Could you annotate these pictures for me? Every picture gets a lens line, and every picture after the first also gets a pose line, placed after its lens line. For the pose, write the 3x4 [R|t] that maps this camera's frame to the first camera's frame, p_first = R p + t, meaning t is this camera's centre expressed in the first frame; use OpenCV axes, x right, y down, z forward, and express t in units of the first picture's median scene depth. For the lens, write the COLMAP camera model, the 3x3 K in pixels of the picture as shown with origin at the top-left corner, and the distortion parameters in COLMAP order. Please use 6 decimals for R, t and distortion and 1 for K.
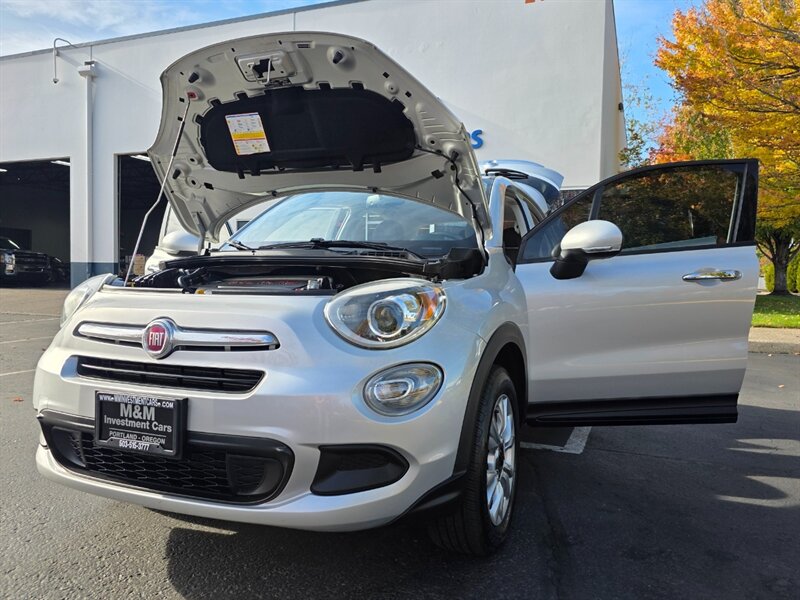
lens RADIAL K [[595.3, 0, 401.5], [0, 595.3, 297.0], [0, 0, 1]] dist [0.047700, -0.025279]
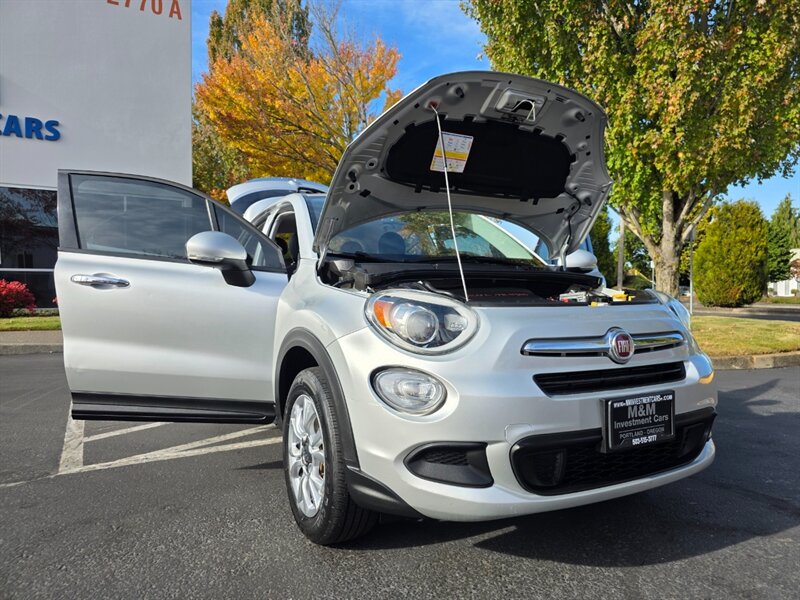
lens RADIAL K [[536.3, 0, 402.3], [0, 536.3, 293.7], [0, 0, 1]] dist [0.024511, -0.009615]
pose [[0.636610, -0.023061, 0.770841, -1.184427], [0.031076, 0.999508, 0.004237, -0.038320], [-0.770559, 0.021257, 0.637014, 0.542830]]
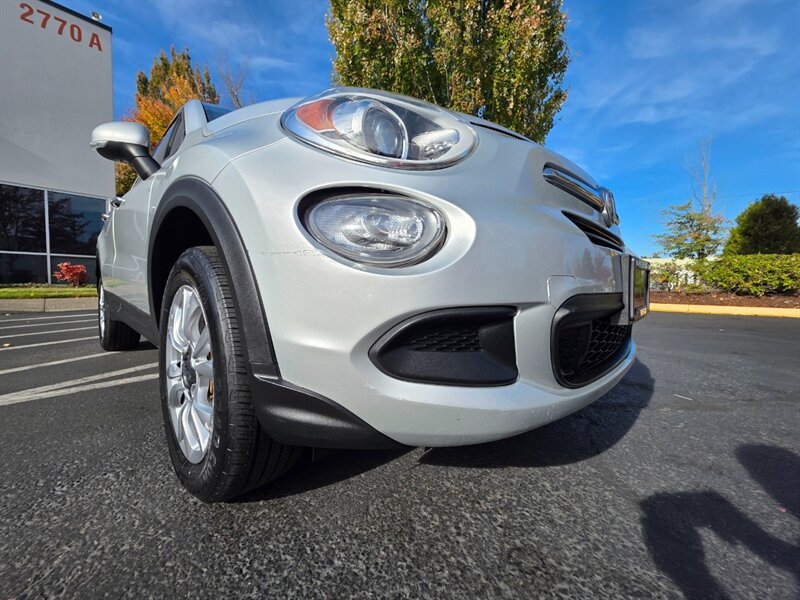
lens RADIAL K [[315.6, 0, 397.3], [0, 315.6, 299.3], [0, 0, 1]] dist [0.000979, -0.001013]
pose [[0.353395, -0.055542, 0.933824, -0.819080], [0.025324, 0.998438, 0.049802, 0.148687], [-0.935131, 0.006049, 0.354250, 0.923441]]
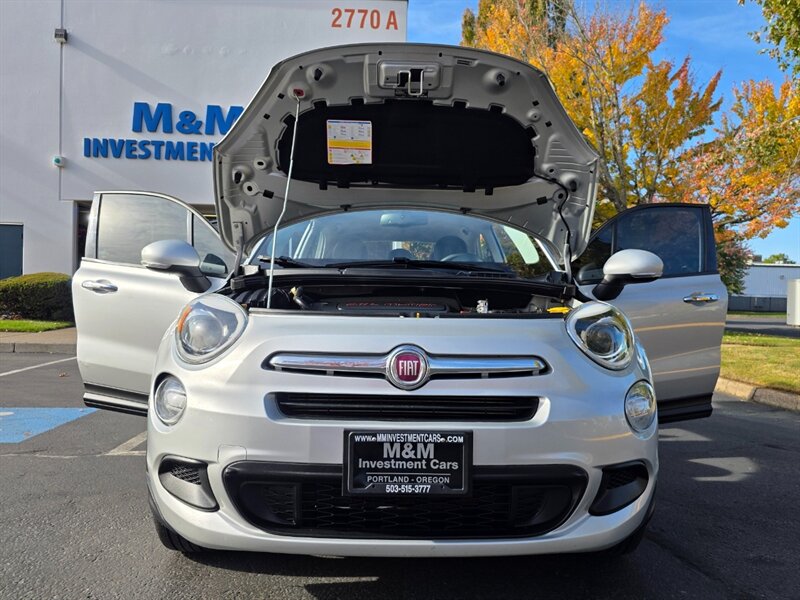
lens RADIAL K [[595.3, 0, 404.6], [0, 595.3, 307.3], [0, 0, 1]] dist [0.047700, -0.025279]
pose [[0.915054, -0.002678, 0.403322, -0.628404], [0.007237, 0.999926, -0.009781, -0.010624], [-0.403266, 0.011869, 0.915006, 0.146592]]
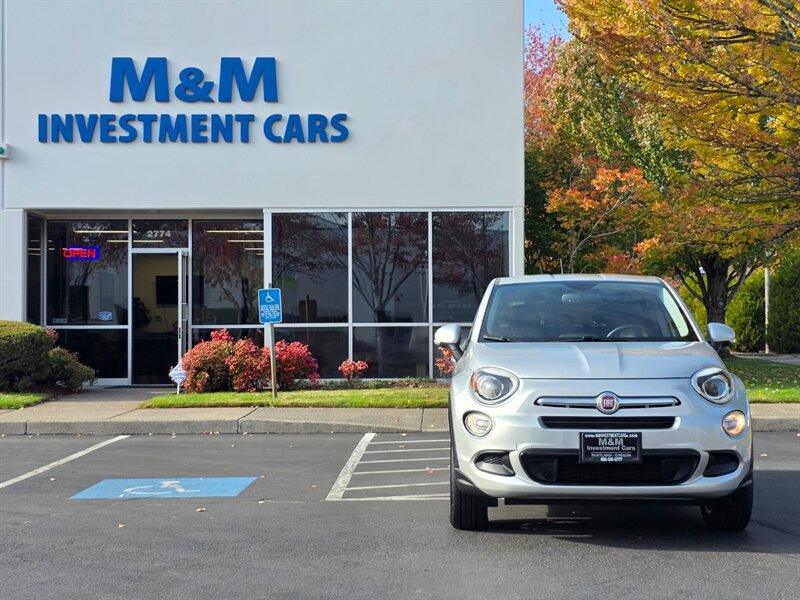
lens RADIAL K [[1281.4, 0, 402.3], [0, 1281.4, 298.8], [0, 0, 1]] dist [0.078775, 0.000000]
pose [[0.940906, -0.010580, 0.338504, -1.883798], [0.030409, 0.998114, -0.053331, -0.047020], [-0.337301, 0.060473, 0.939452, -2.018032]]
